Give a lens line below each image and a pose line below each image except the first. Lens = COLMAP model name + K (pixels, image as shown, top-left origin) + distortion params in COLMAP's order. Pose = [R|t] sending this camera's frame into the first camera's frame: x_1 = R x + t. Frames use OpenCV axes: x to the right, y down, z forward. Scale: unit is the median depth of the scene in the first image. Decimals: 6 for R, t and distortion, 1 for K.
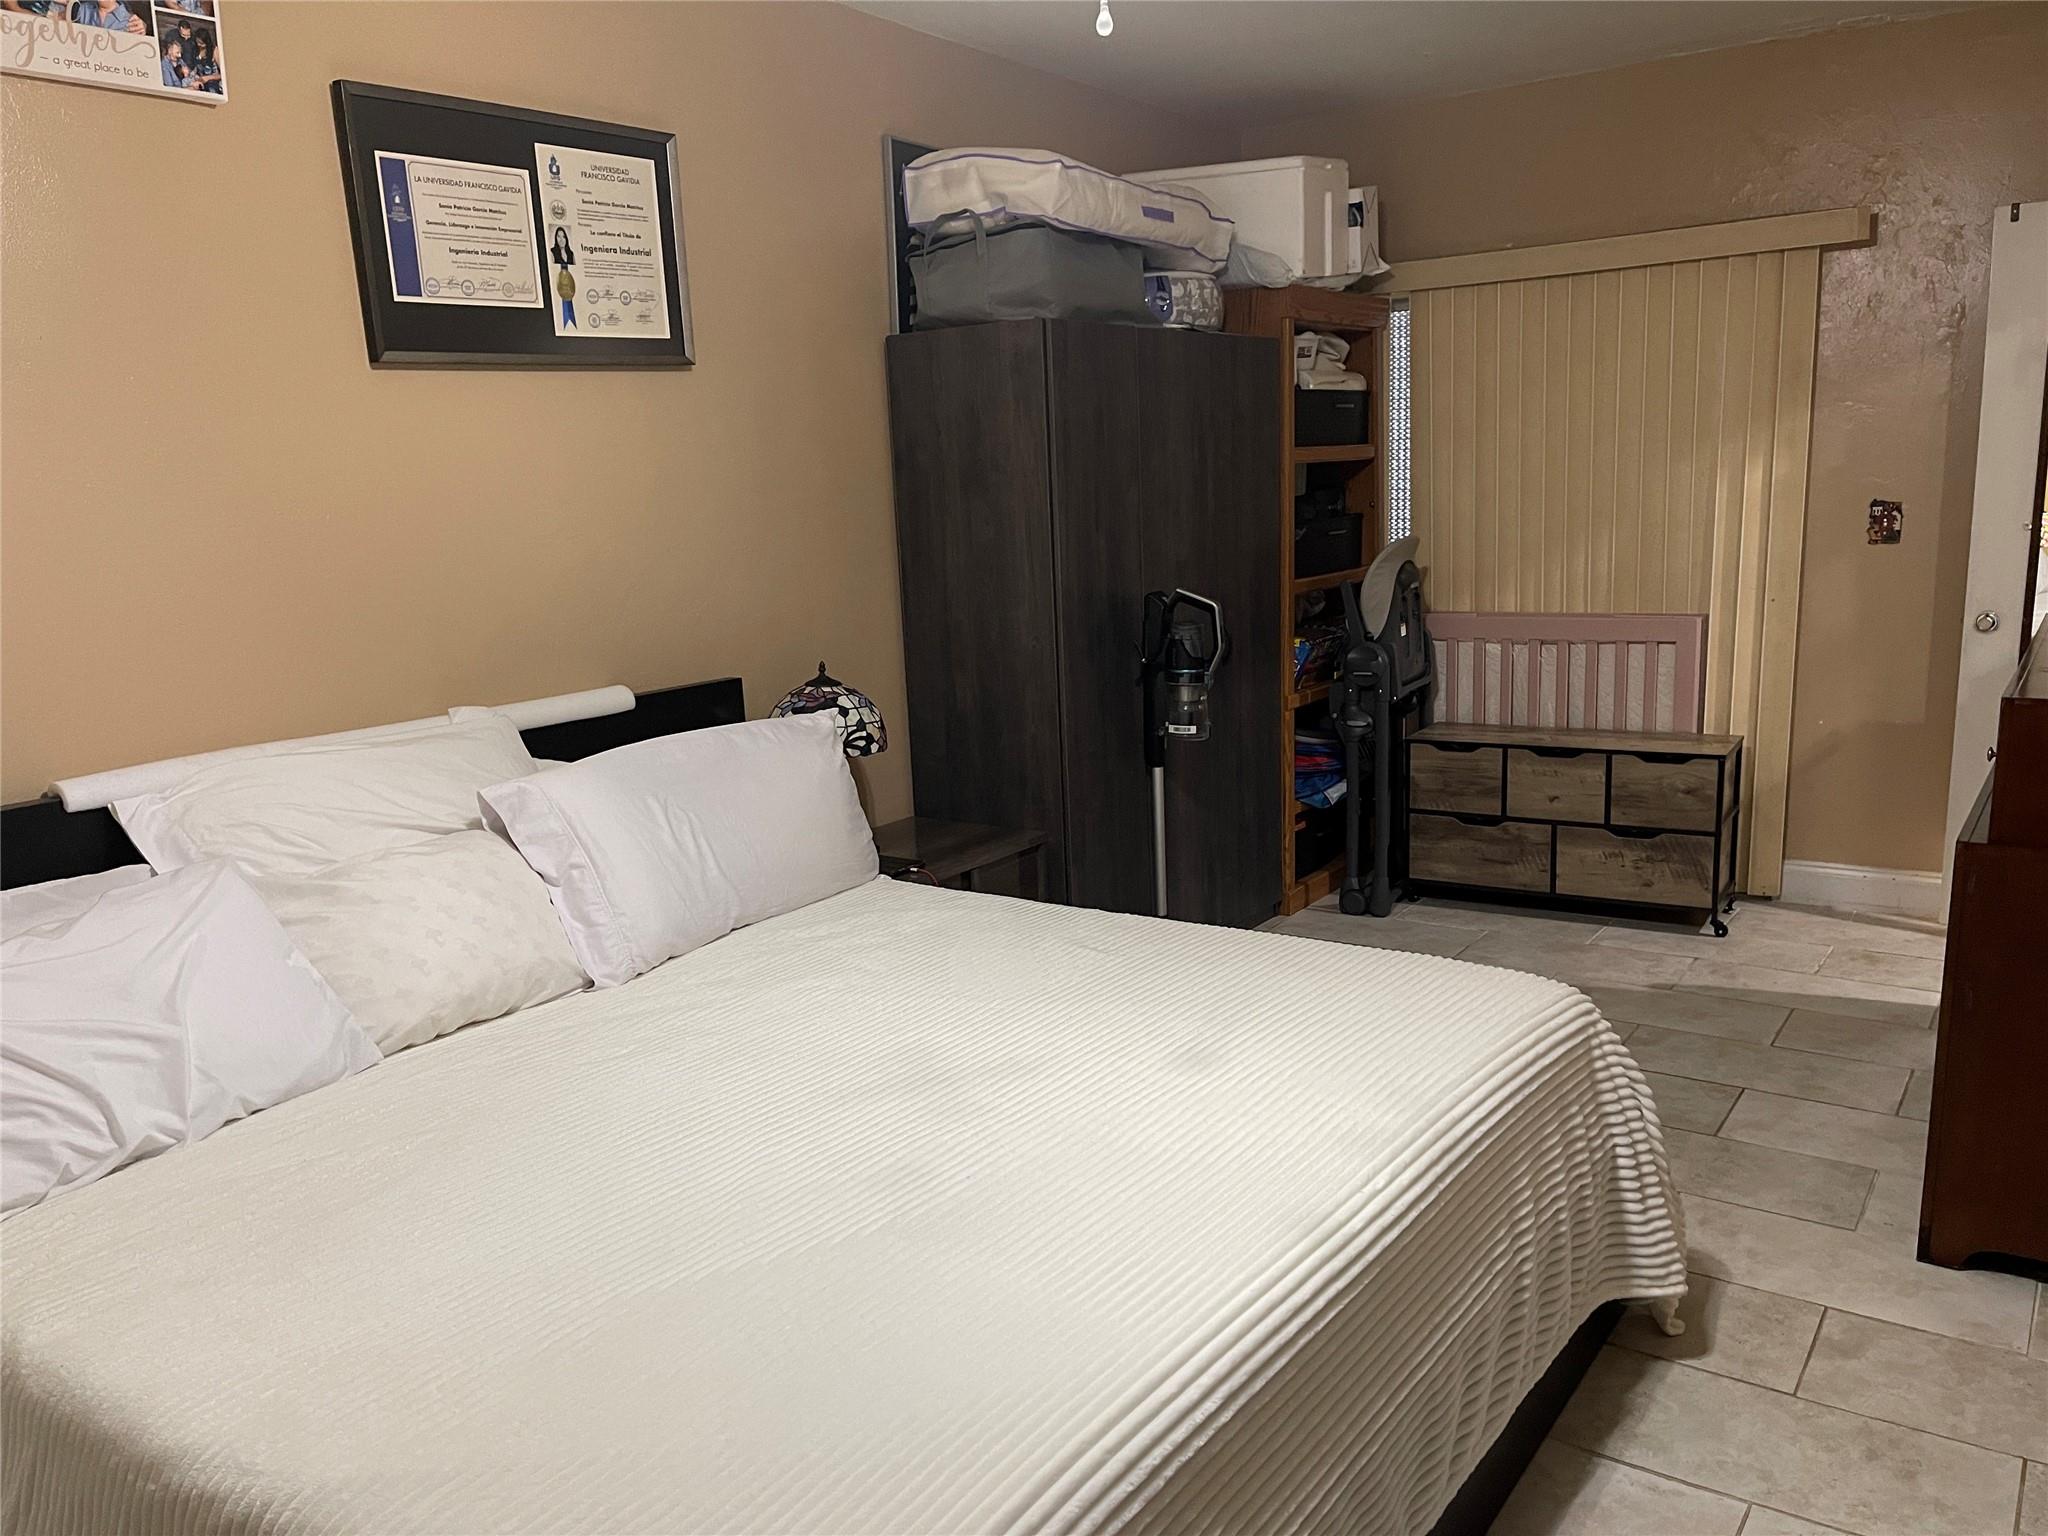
lens RADIAL K [[1547.5, 0, 1024.0], [0, 1547.5, 768.0], [0, 0, 1]] dist [0.095706, -0.136857]
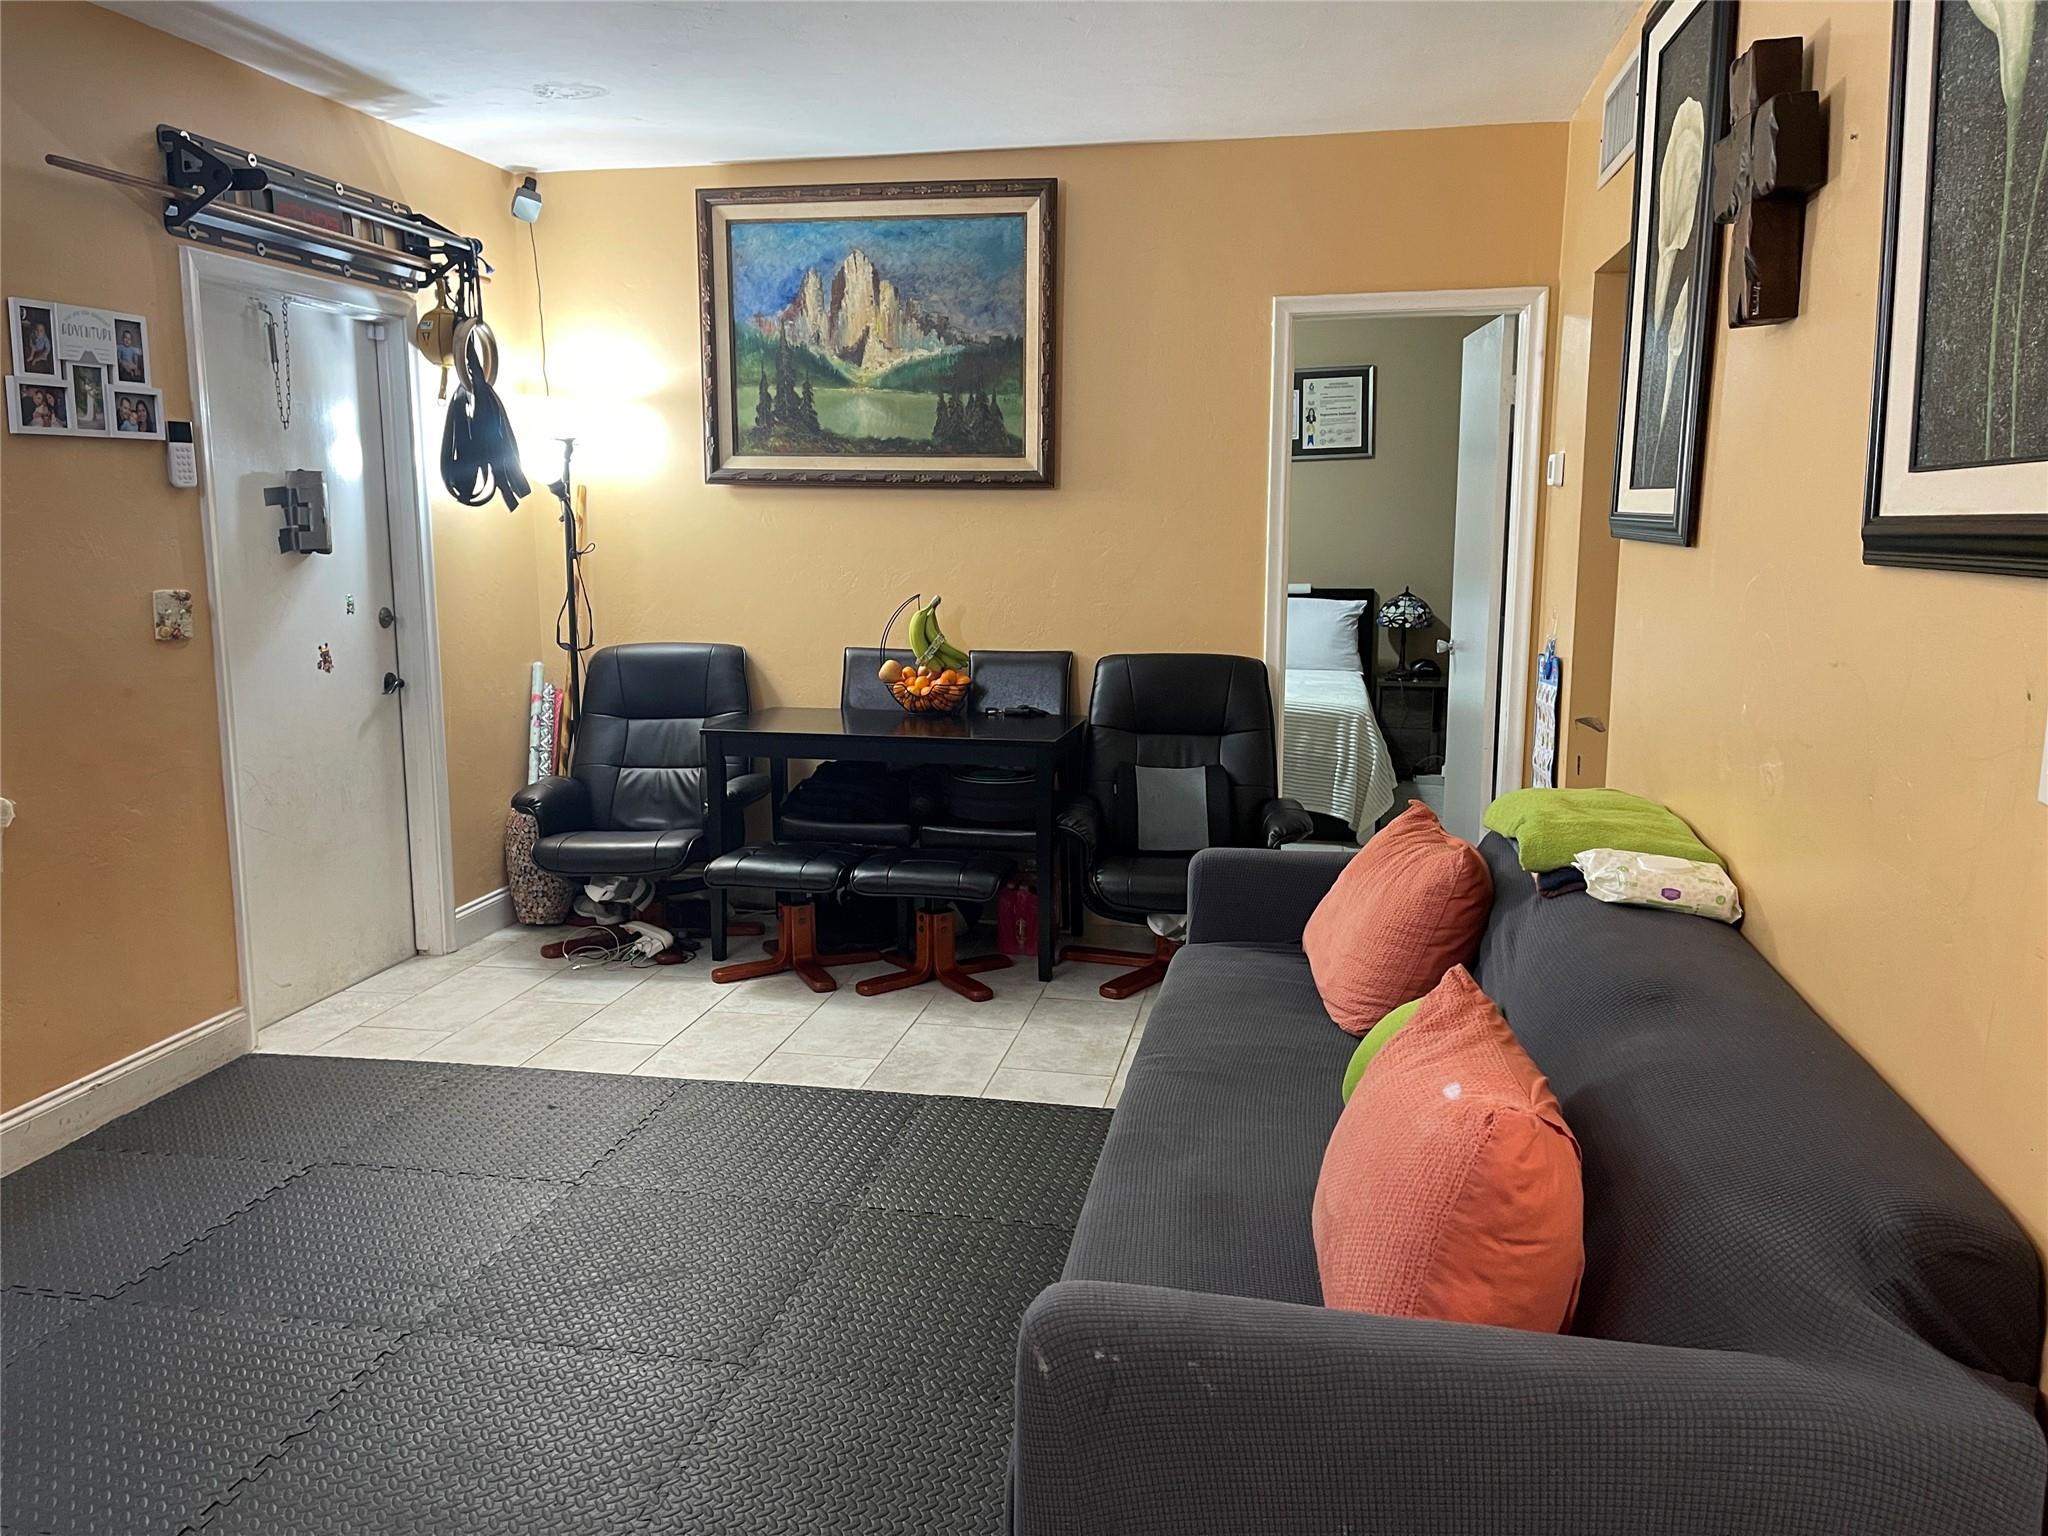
lens RADIAL K [[1547.5, 0, 1024.0], [0, 1547.5, 768.0], [0, 0, 1]] dist [0.095706, -0.136857]
pose [[0.413477, 0.185597, -0.891398, 1.991858], [-0.189901, 0.975053, 0.114929, 0.040265], [0.890491, 0.121757, 0.438407, -0.527026]]
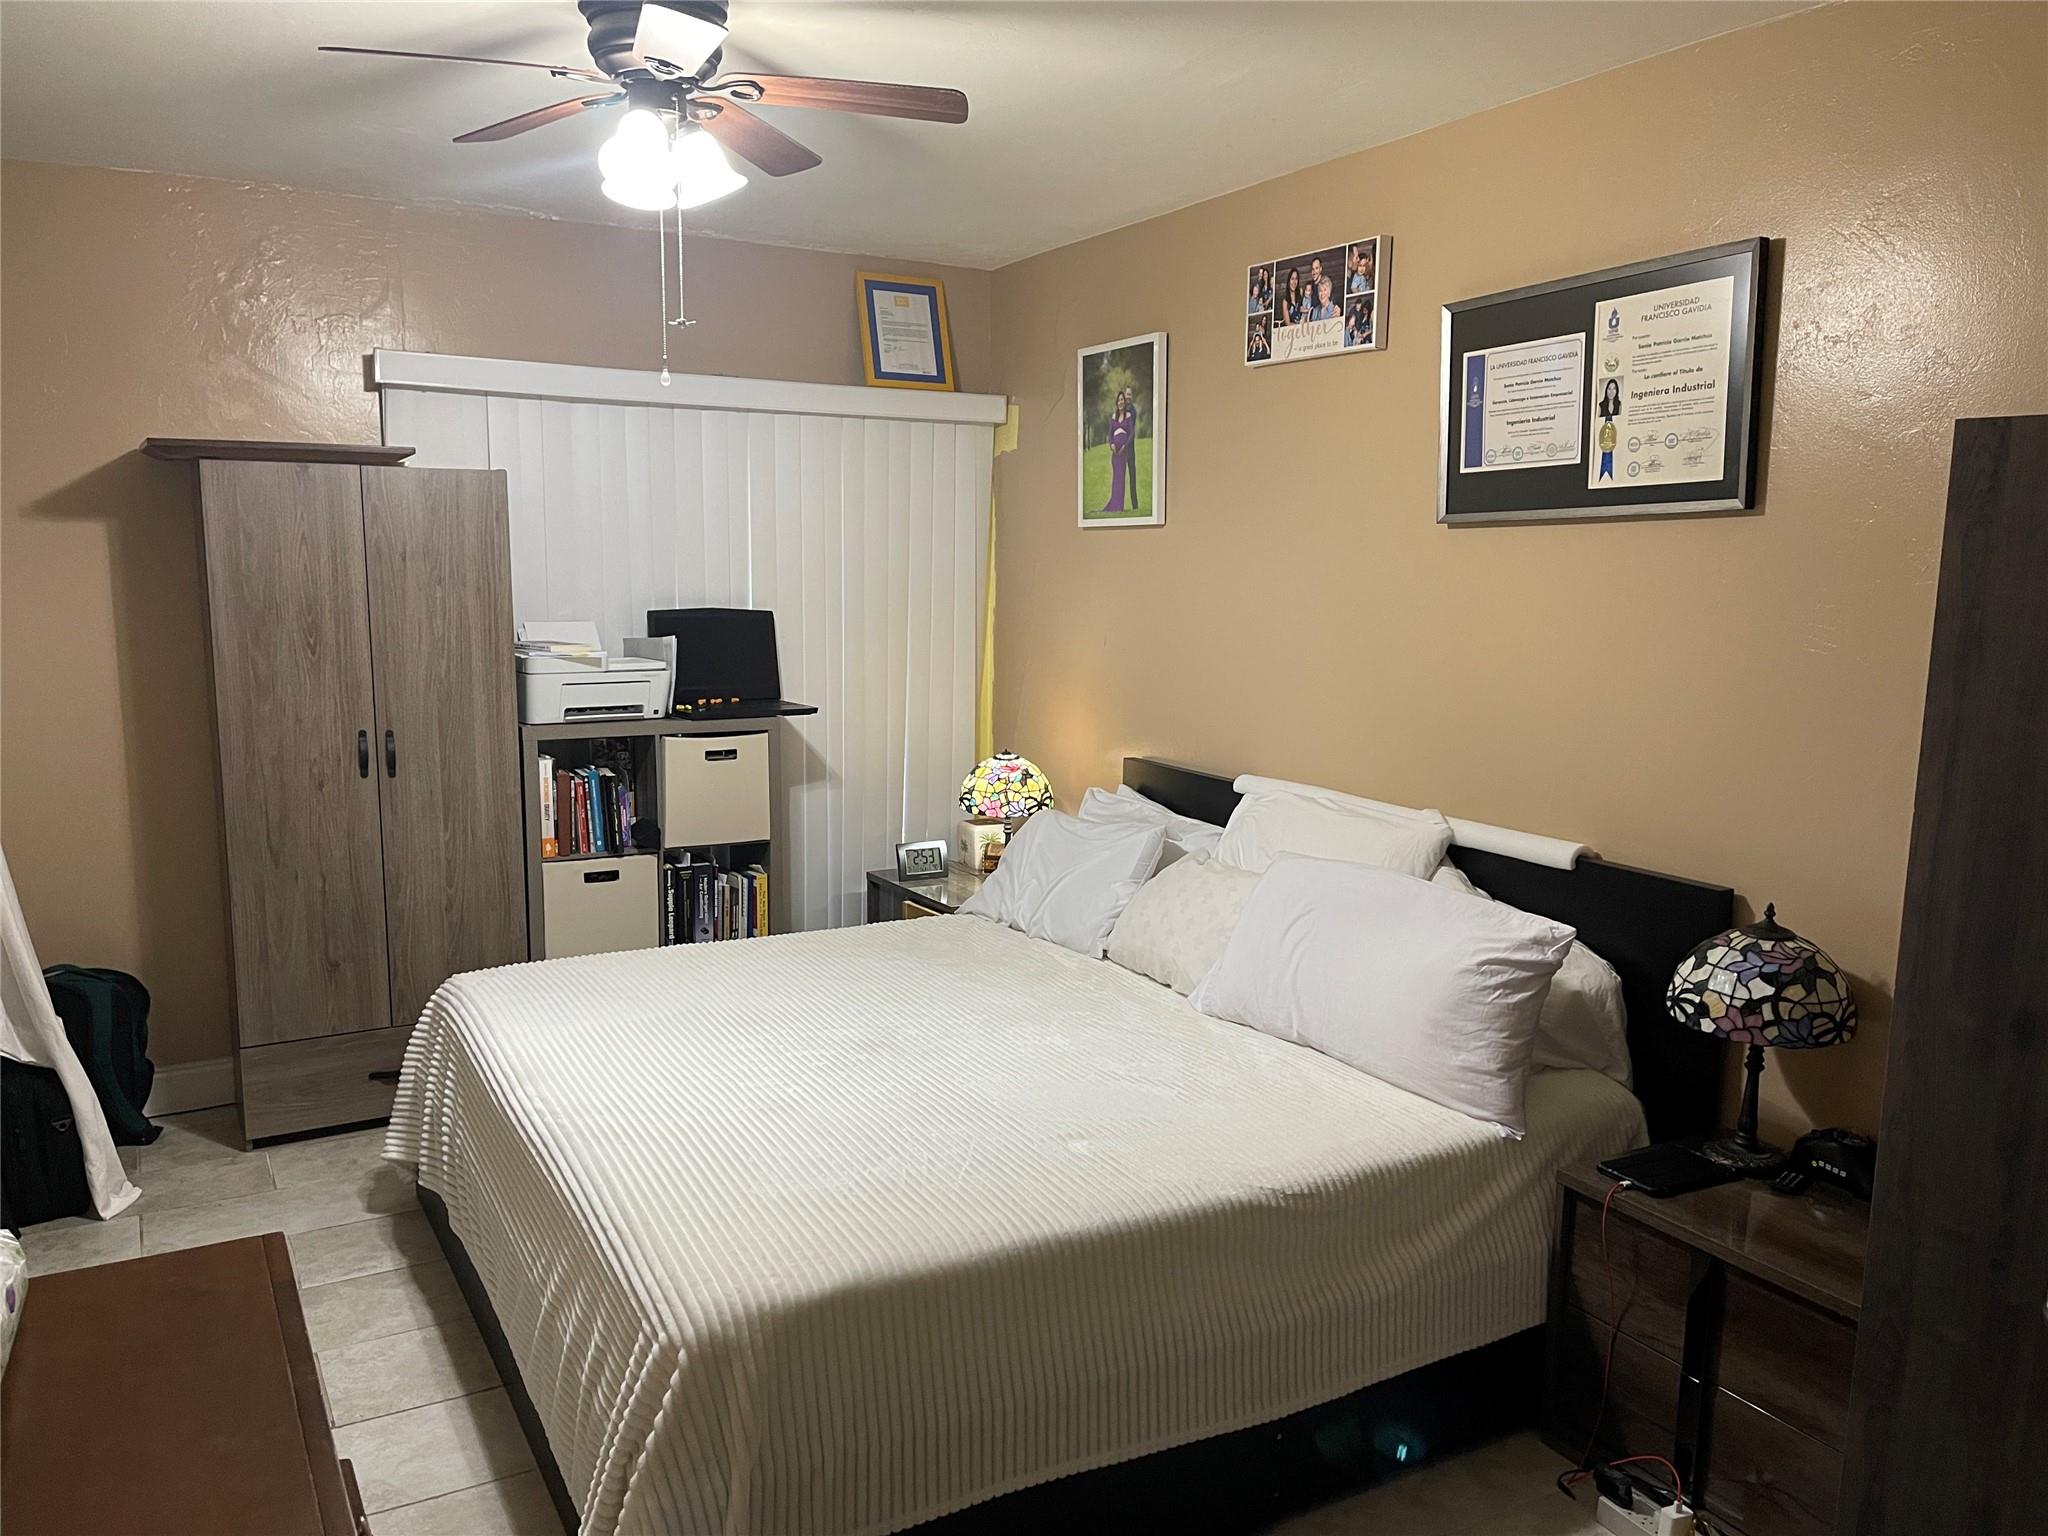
lens RADIAL K [[1580.2, 0, 1024.0], [0, 1580.2, 768.0], [0, 0, 1]] dist [0.083617, 0.000235]
pose [[-0.436482, 0.165955, -0.884275, 0.802989], [-0.162606, 0.952106, 0.258948, -0.315248], [0.884897, 0.256814, -0.388592, 1.134295]]
